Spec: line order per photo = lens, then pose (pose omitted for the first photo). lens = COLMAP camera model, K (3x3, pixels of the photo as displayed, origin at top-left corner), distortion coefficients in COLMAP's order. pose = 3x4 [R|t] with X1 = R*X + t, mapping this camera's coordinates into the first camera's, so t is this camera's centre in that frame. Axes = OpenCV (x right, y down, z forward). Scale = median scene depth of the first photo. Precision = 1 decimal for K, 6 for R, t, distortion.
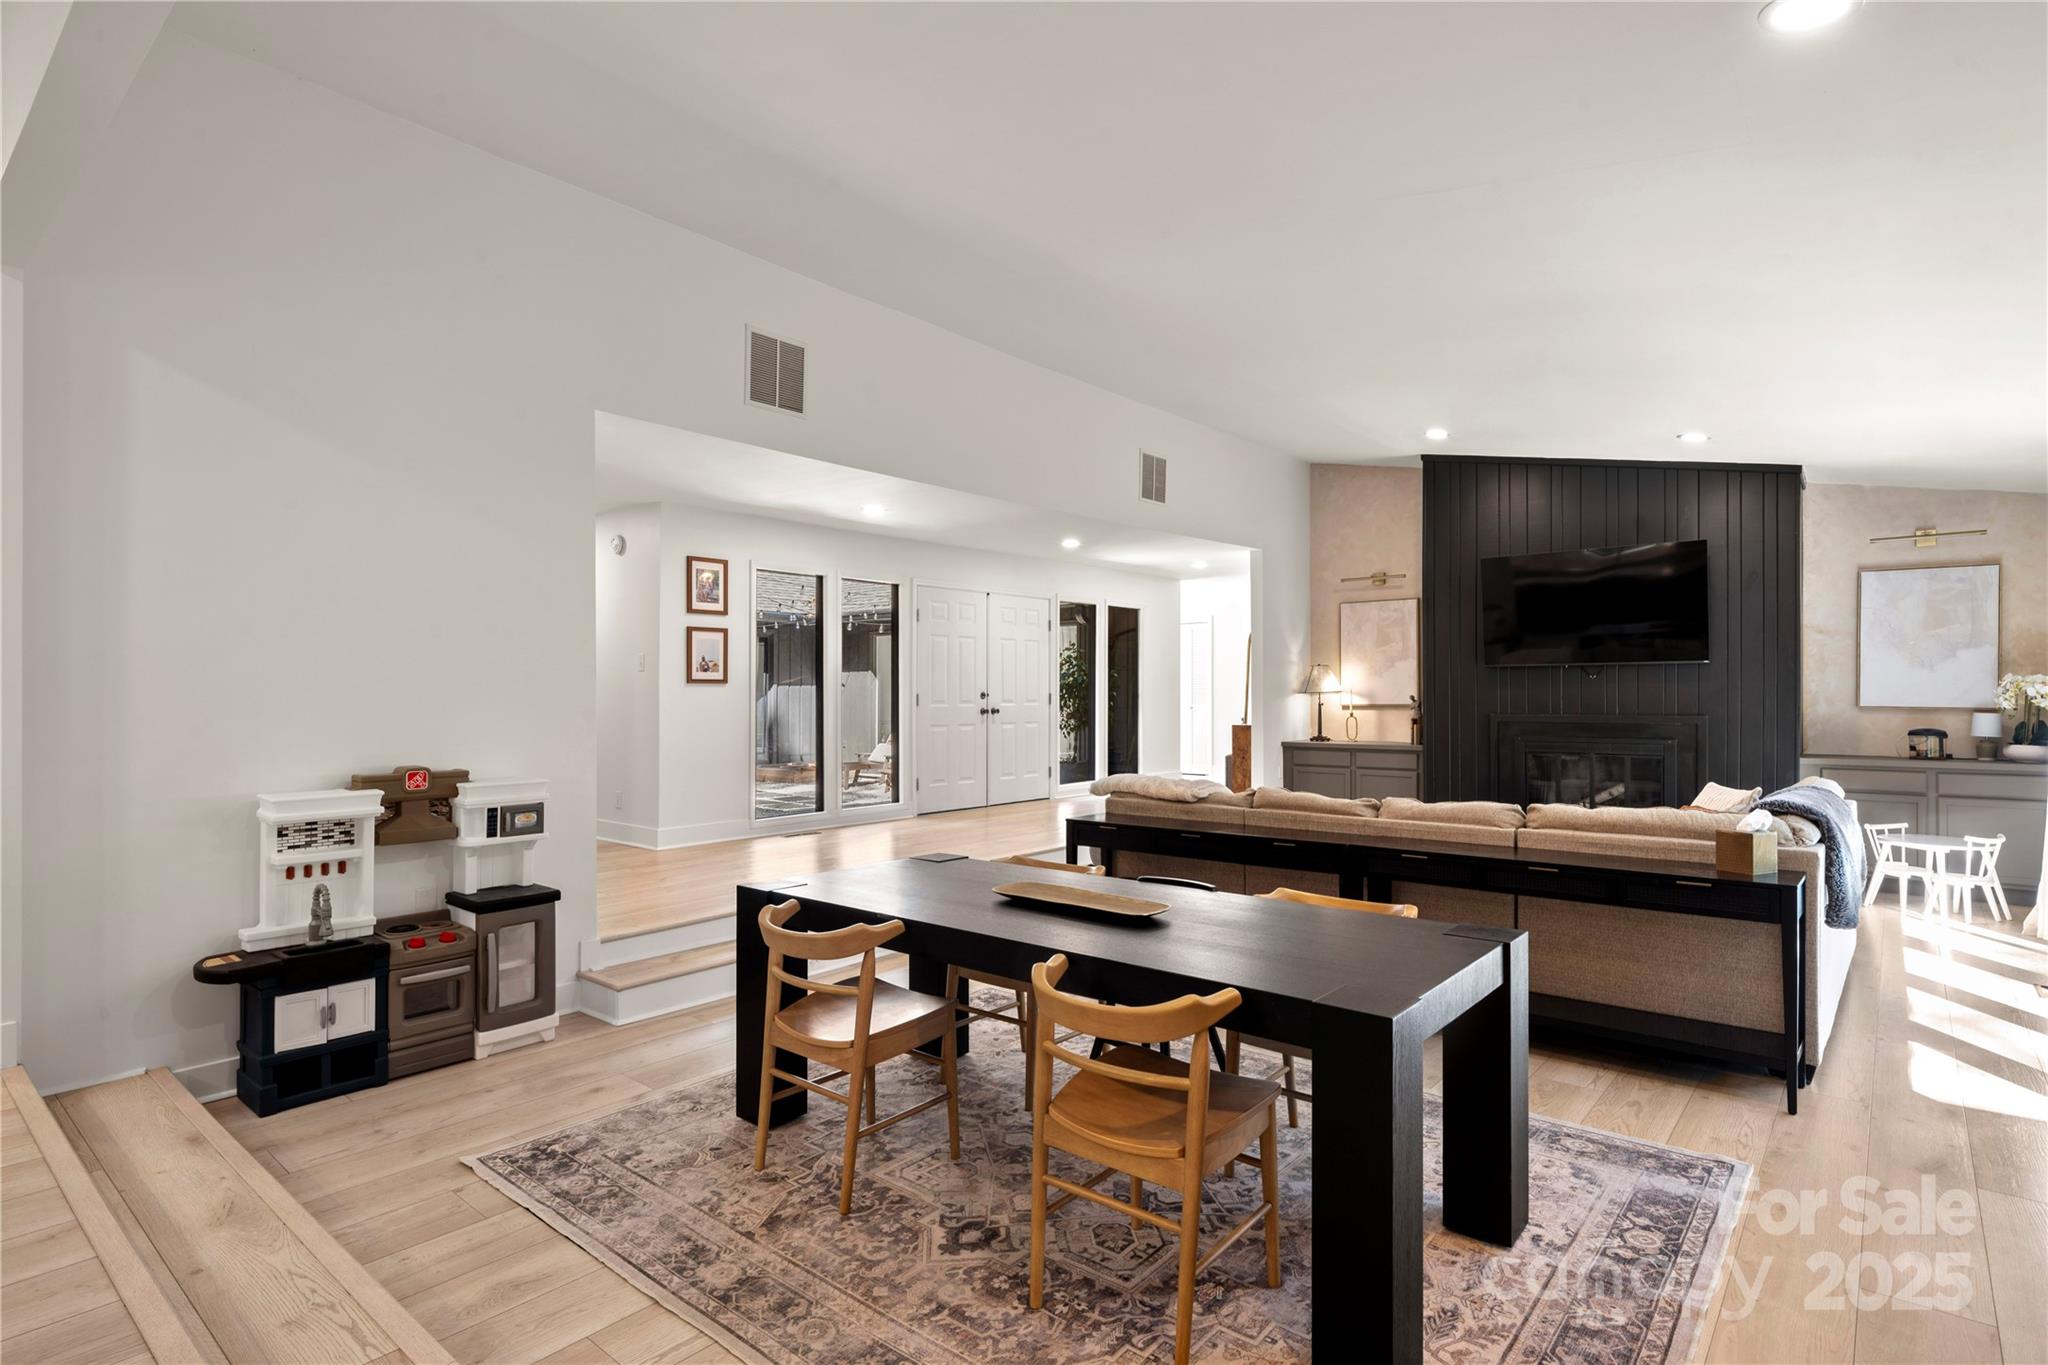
lens RADIAL K [[985.7, 0, 1024.0], [0, 985.7, 682.5], [0, 0, 1]] dist [0.000977, 0.000170]
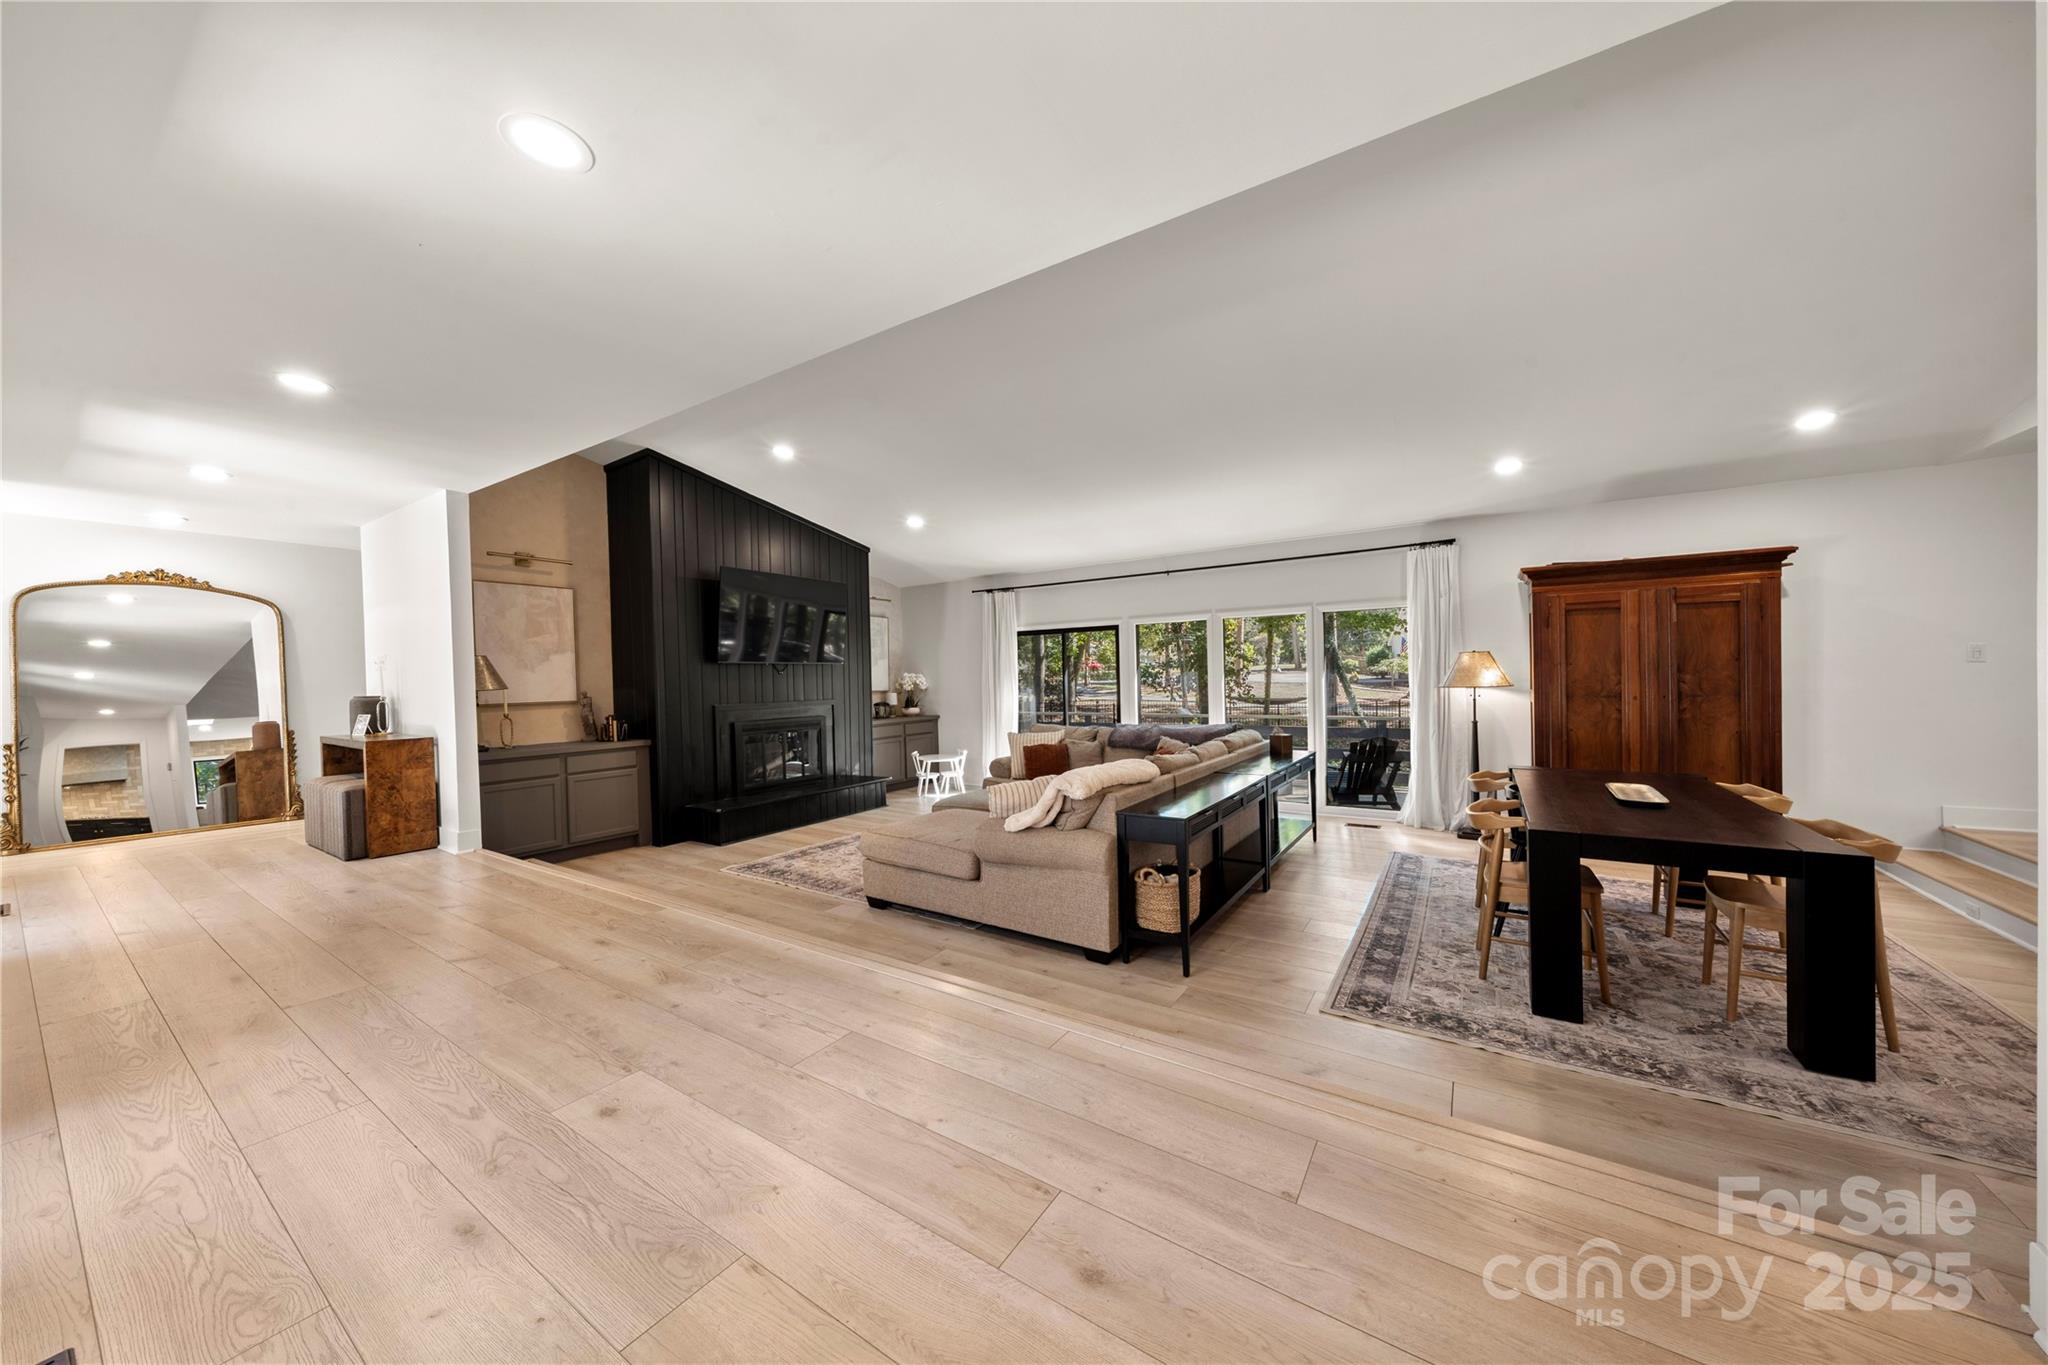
lens RADIAL K [[688.6, 0, 1027.3], [0, 688.6, 657.9], [0, 0, 1]] dist [0.005787, -0.000031]
pose [[-0.109071, 0.033553, 0.993468, -0.410303], [0.007608, 0.999429, -0.032919, 0.008050], [-0.994005, 0.003967, -0.109264, 0.862155]]
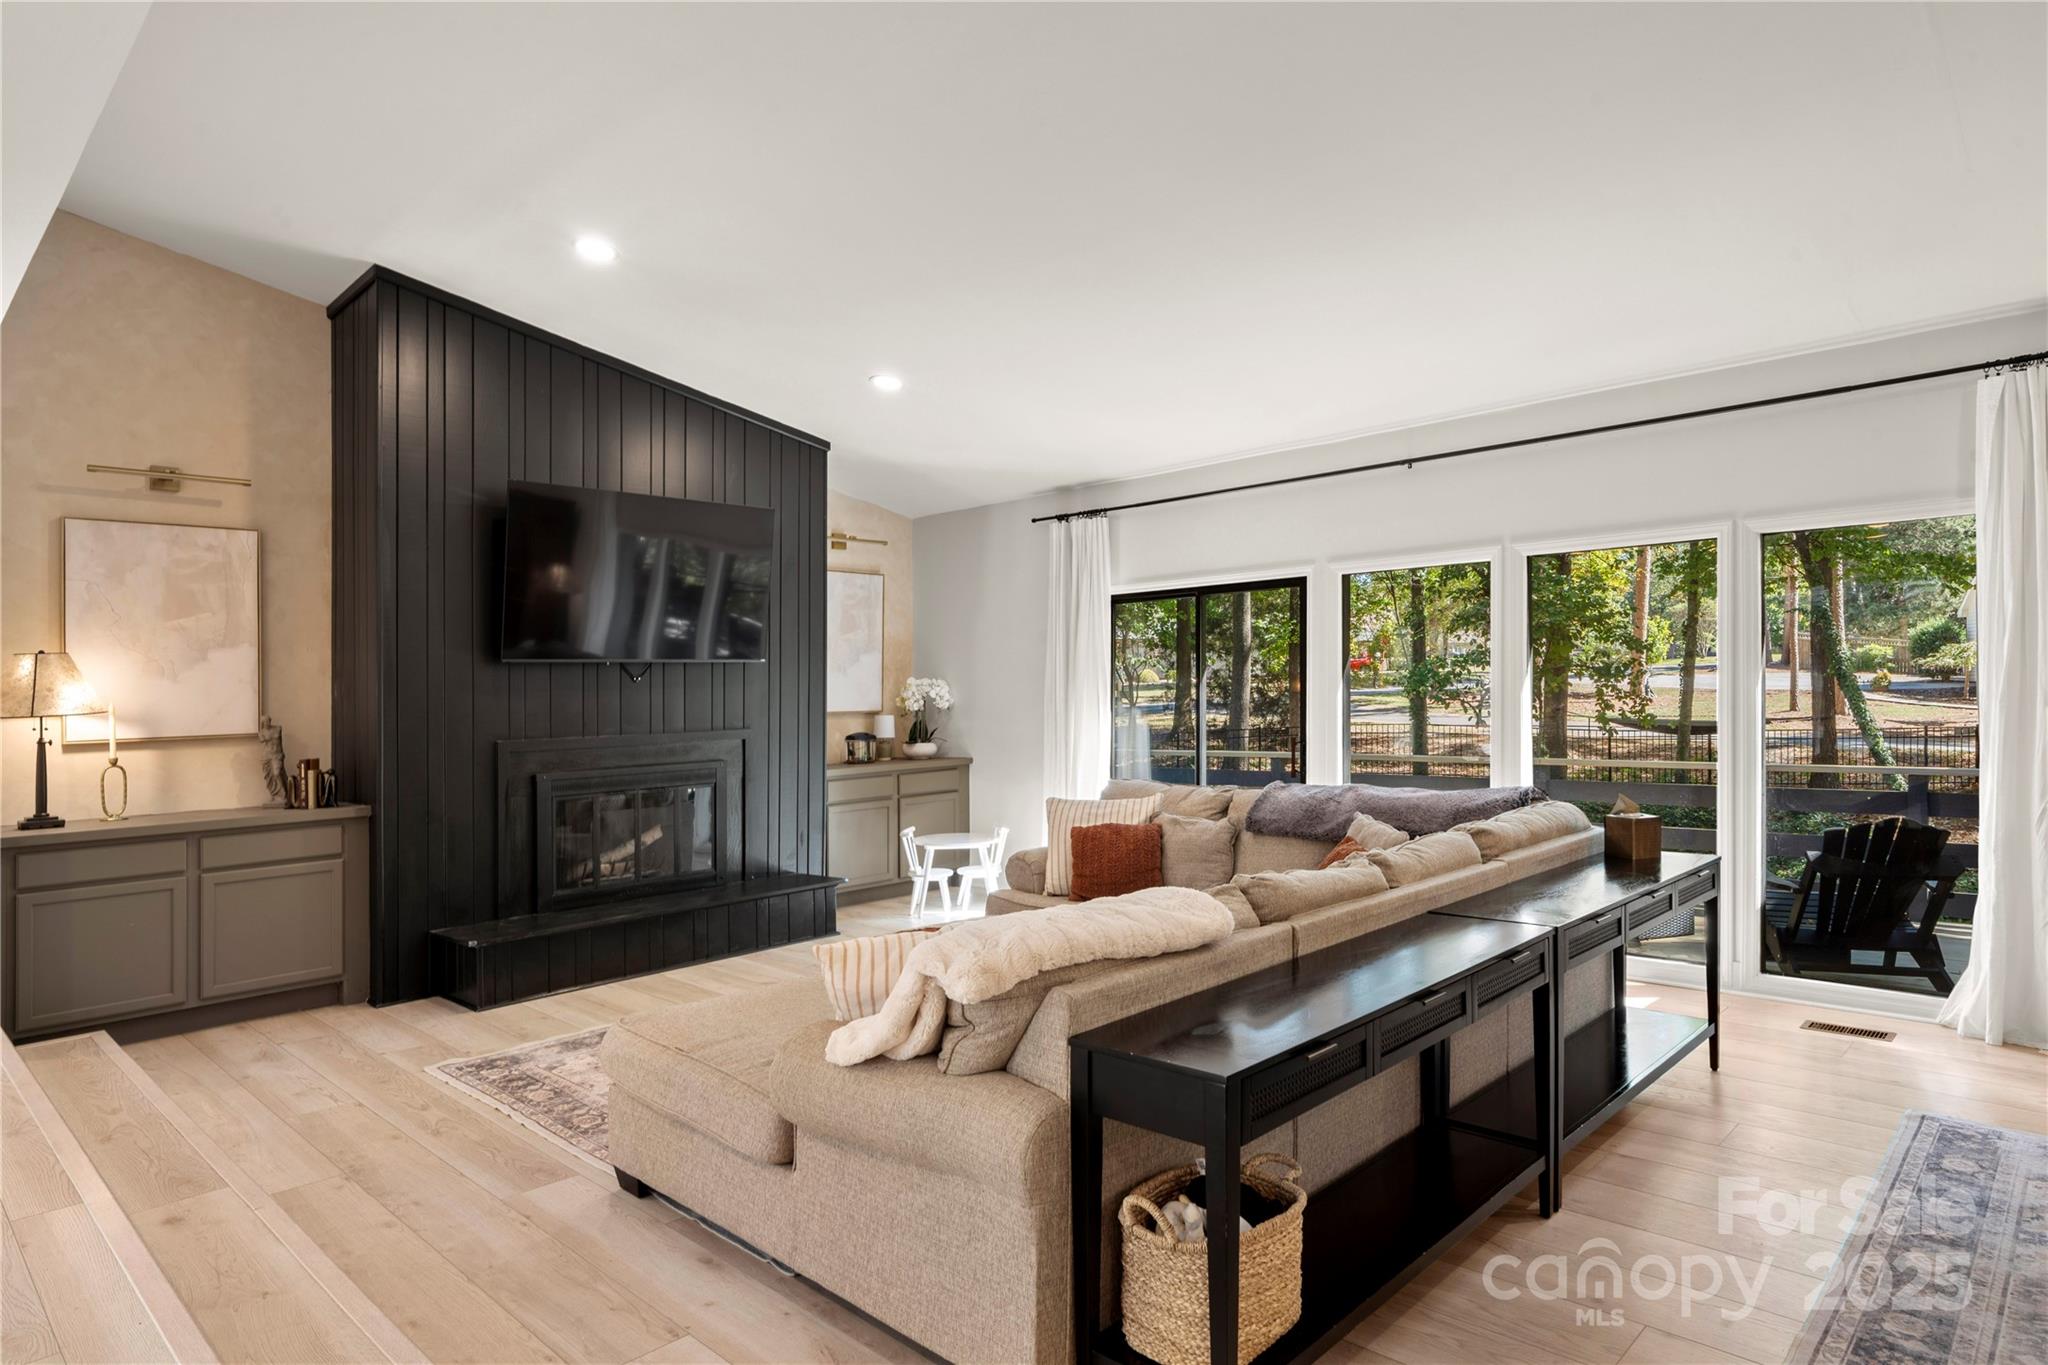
lens RADIAL K [[1172.5, 0, 1024.0], [0, 1172.5, 682.5], [0, 0, 1]] dist [0.002966, 0.003346]
pose [[0.082134, 0.006642, 0.996599, -0.250874], [0.012757, 0.999889, -0.007716, 0.007177], [-0.996540, 0.013347, 0.082040, 0.733536]]
